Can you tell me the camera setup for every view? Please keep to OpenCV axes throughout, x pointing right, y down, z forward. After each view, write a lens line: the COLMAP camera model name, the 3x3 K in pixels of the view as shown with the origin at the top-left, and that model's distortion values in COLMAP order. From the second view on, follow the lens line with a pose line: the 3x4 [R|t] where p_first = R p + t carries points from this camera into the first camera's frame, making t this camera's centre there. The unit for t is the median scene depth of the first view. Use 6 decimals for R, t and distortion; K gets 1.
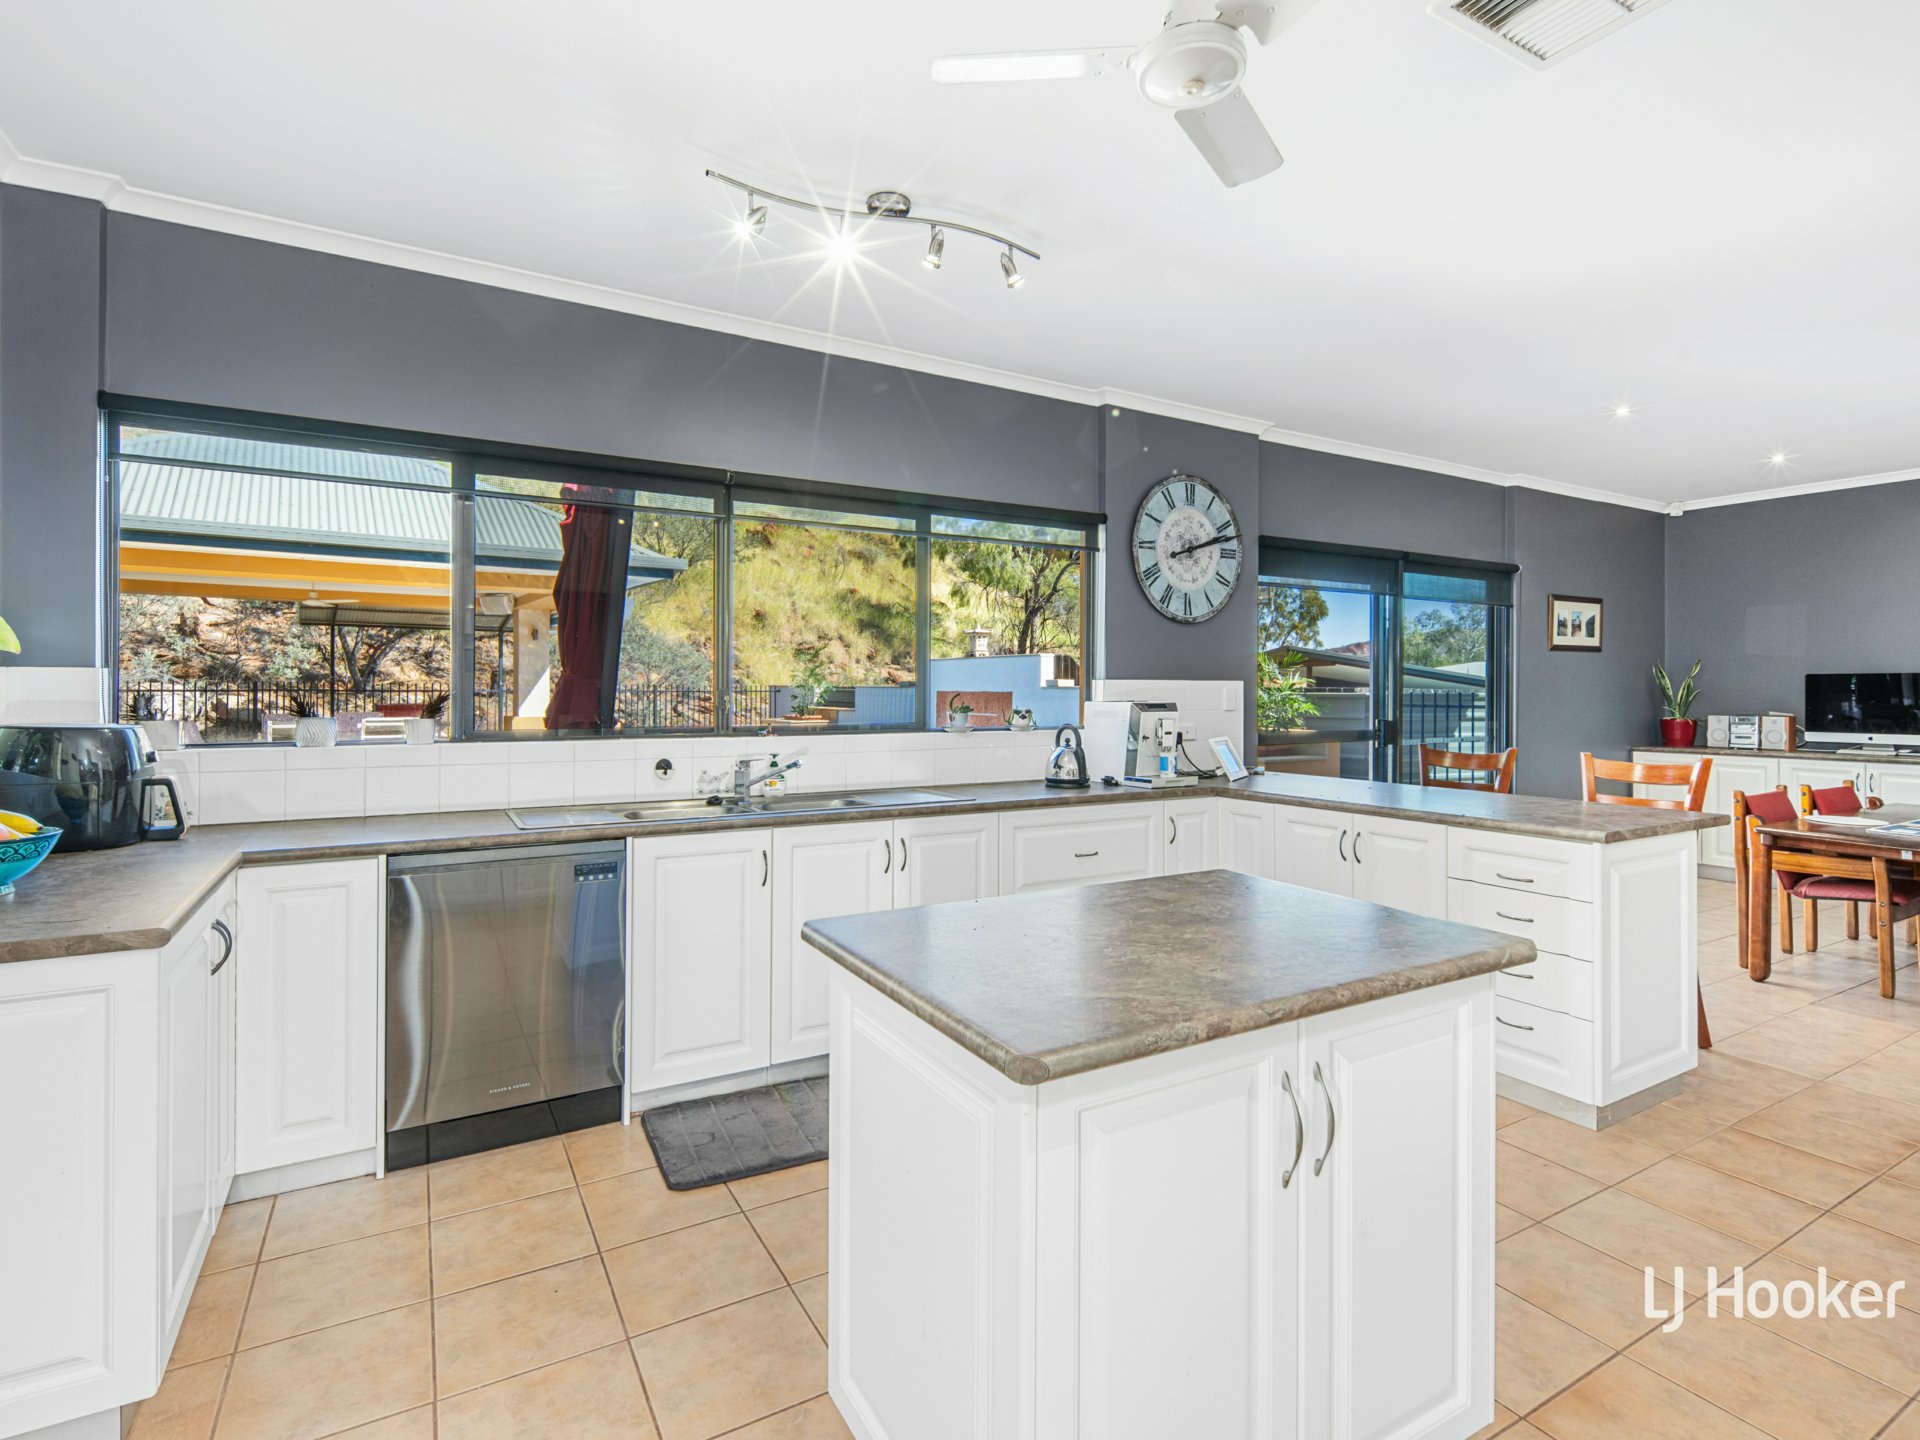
lens RADIAL K [[941.1, 0, 951.6], [0, 941.1, 680.9], [0, 0, 1]] dist [-0.001773, -0.000912]
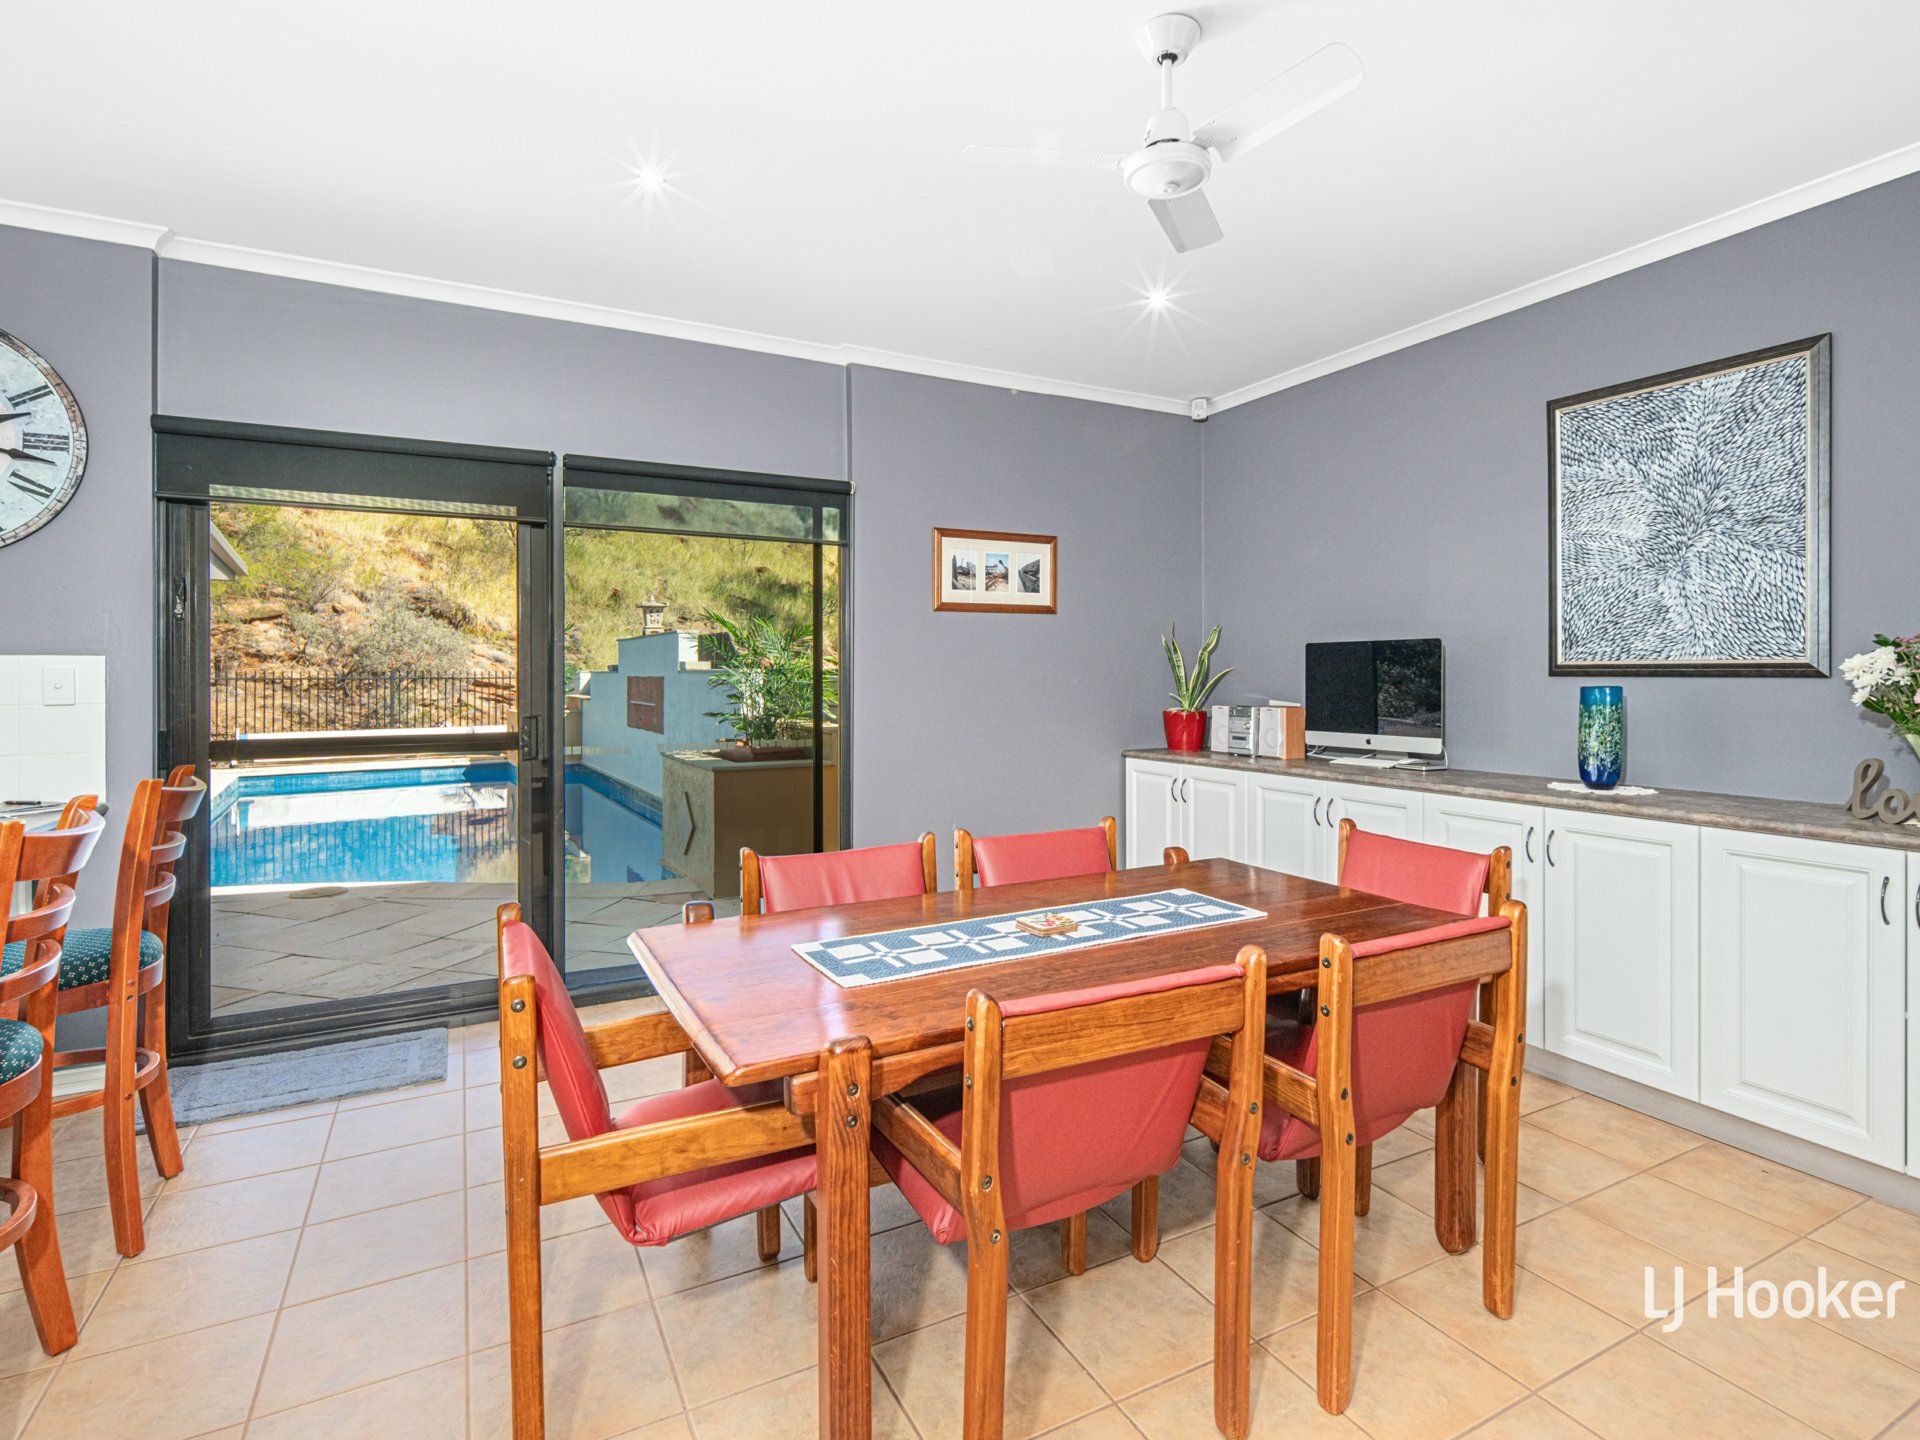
lens RADIAL K [[941.1, 0, 955.3], [0, 941.1, 728.0], [0, 0, 1]] dist [-0.001773, -0.000912]
pose [[0.999018, -0.001718, -0.044268, 0.680041], [0.004618, 0.997843, 0.065479, 0.007312], [0.044060, -0.065619, 0.996872, 0.317331]]
